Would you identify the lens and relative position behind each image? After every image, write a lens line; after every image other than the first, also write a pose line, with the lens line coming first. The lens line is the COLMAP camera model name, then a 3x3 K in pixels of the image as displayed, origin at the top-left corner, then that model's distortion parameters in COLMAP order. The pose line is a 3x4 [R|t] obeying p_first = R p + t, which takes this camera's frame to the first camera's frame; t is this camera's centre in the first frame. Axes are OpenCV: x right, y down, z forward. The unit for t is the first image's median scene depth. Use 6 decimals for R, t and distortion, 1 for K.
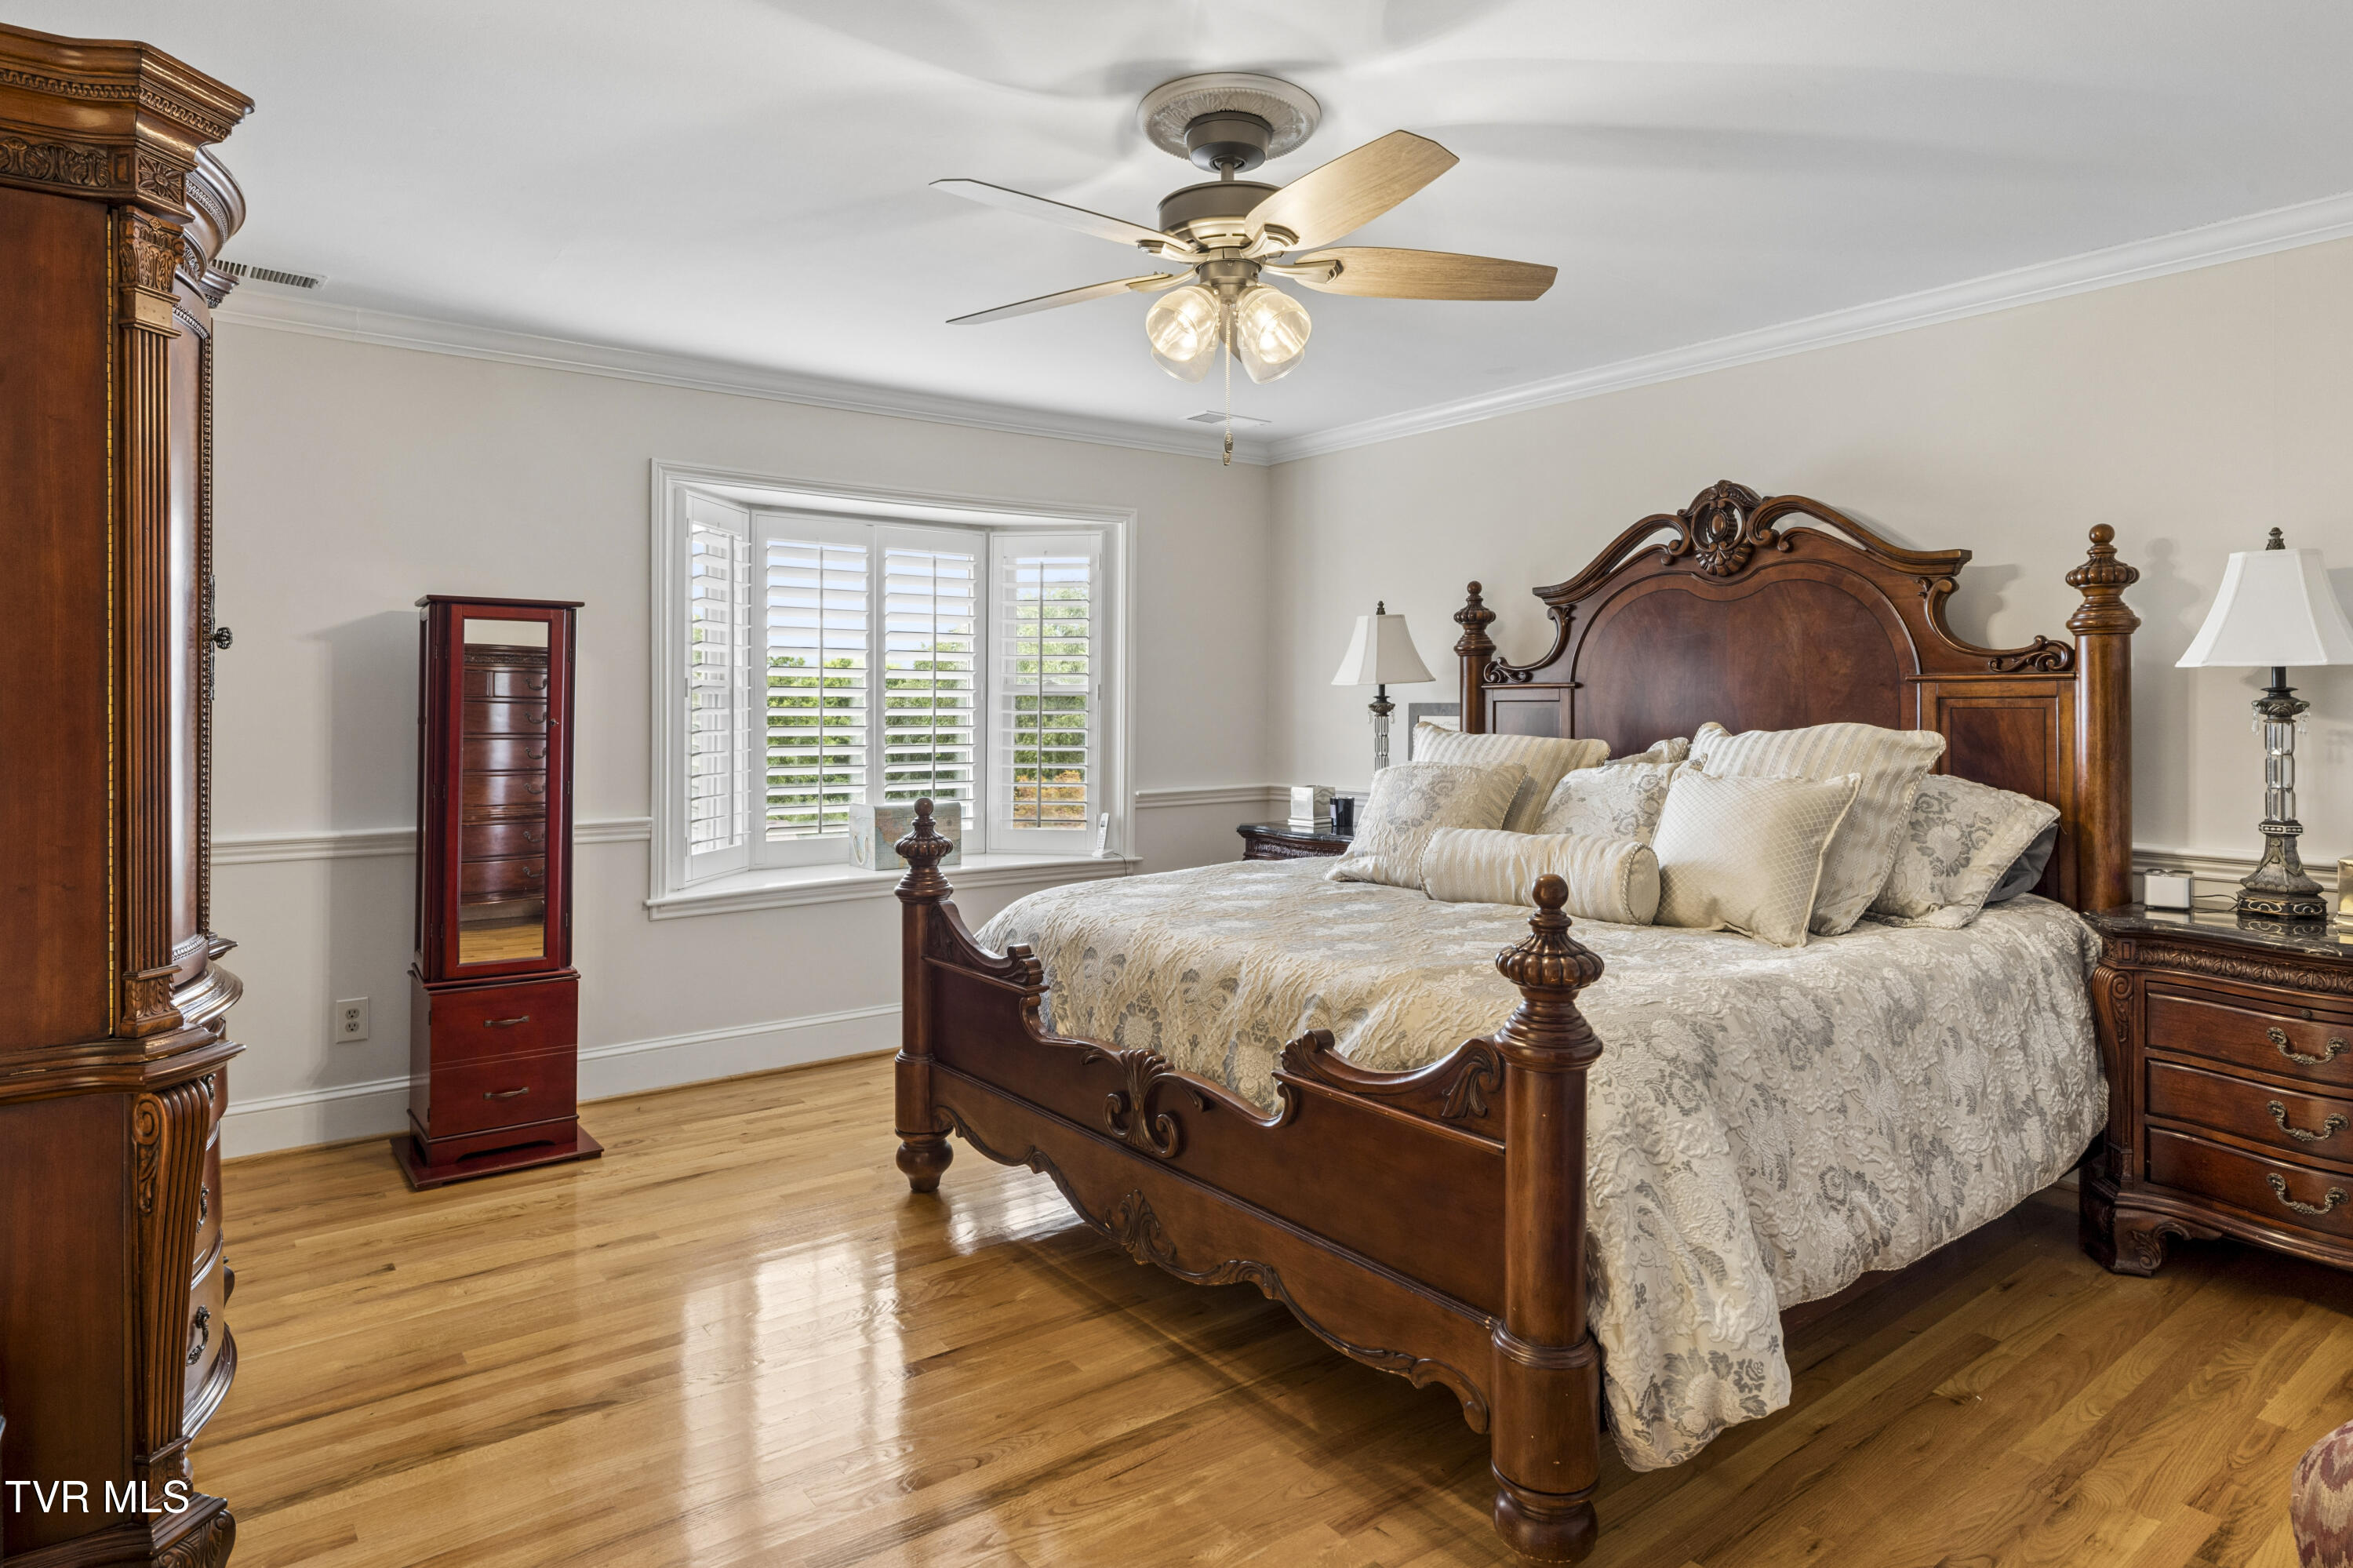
lens RADIAL K [[1315.7, 0, 1176.7], [0, 1315.7, 710.8], [0, 0, 1]] dist [-0.003541, -0.000323]
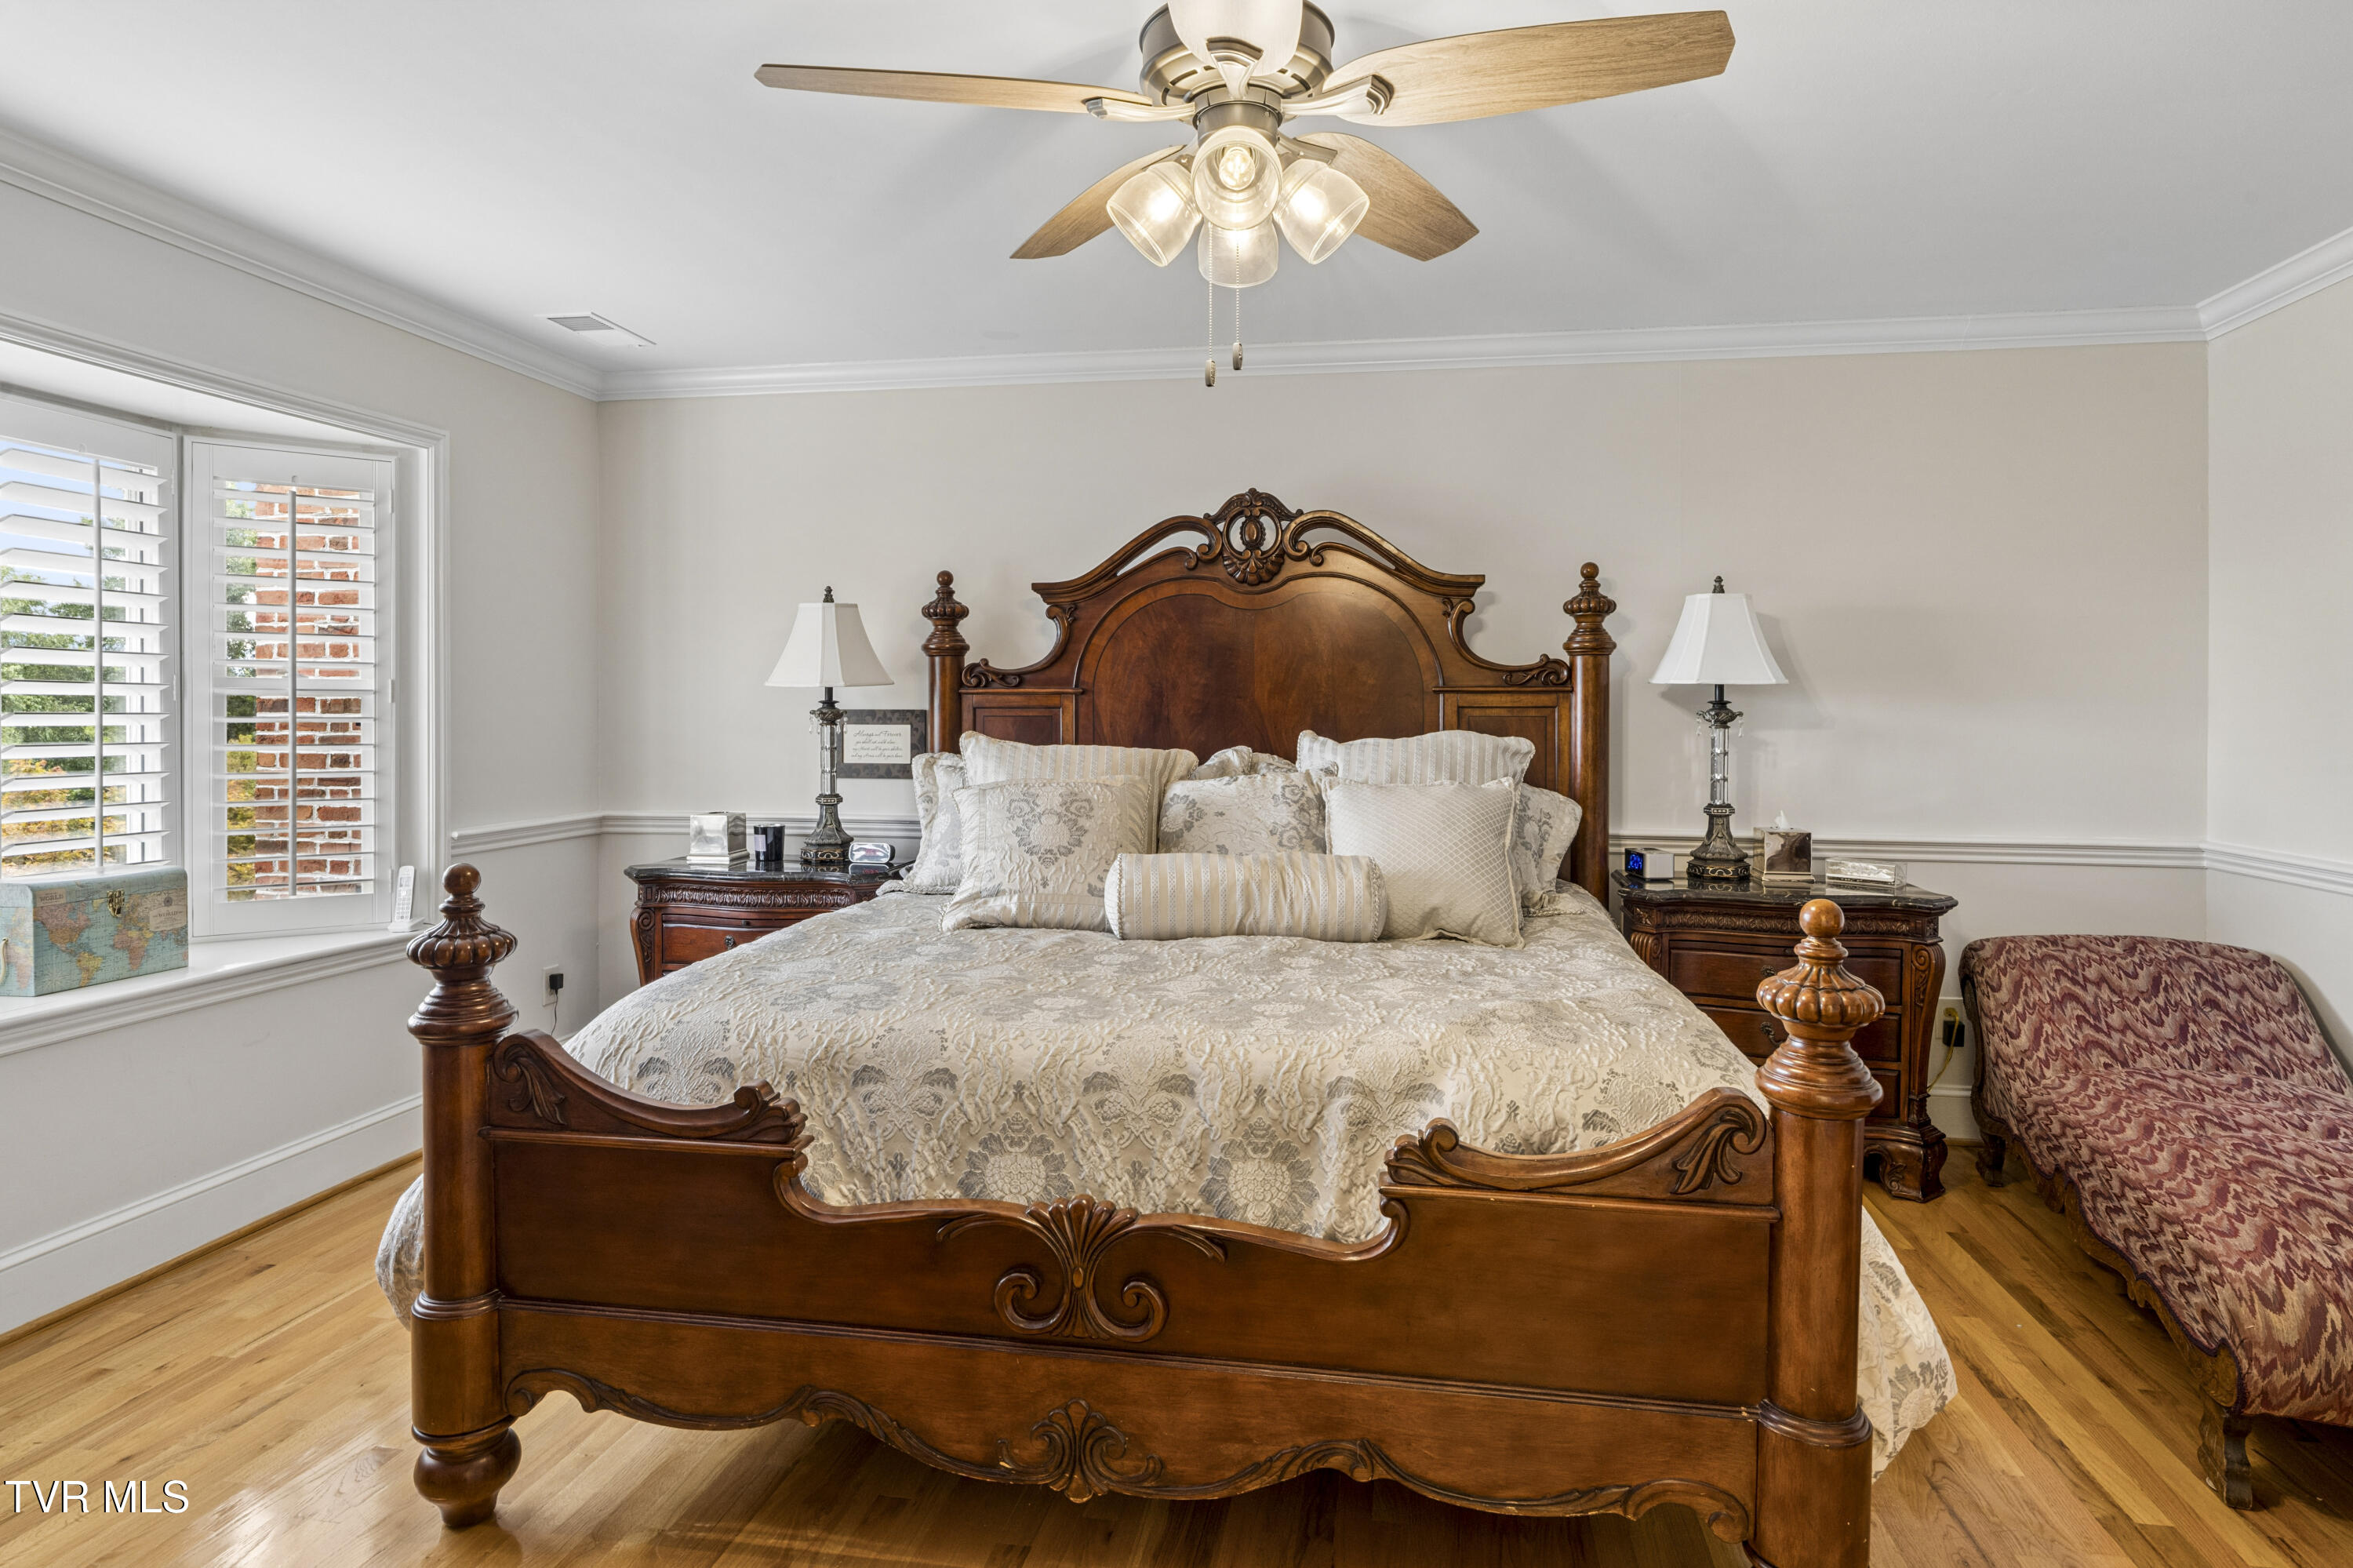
lens RADIAL K [[1318.3, 0, 1176.7], [0, 1318.3, 742.0], [0, 0, 1]] dist [-0.005311, -0.000043]
pose [[0.737547, -0.011419, 0.675199, -0.355168], [-0.000592, 0.999846, 0.017556, 0.000039], [-0.675296, -0.013348, 0.737426, 0.343989]]
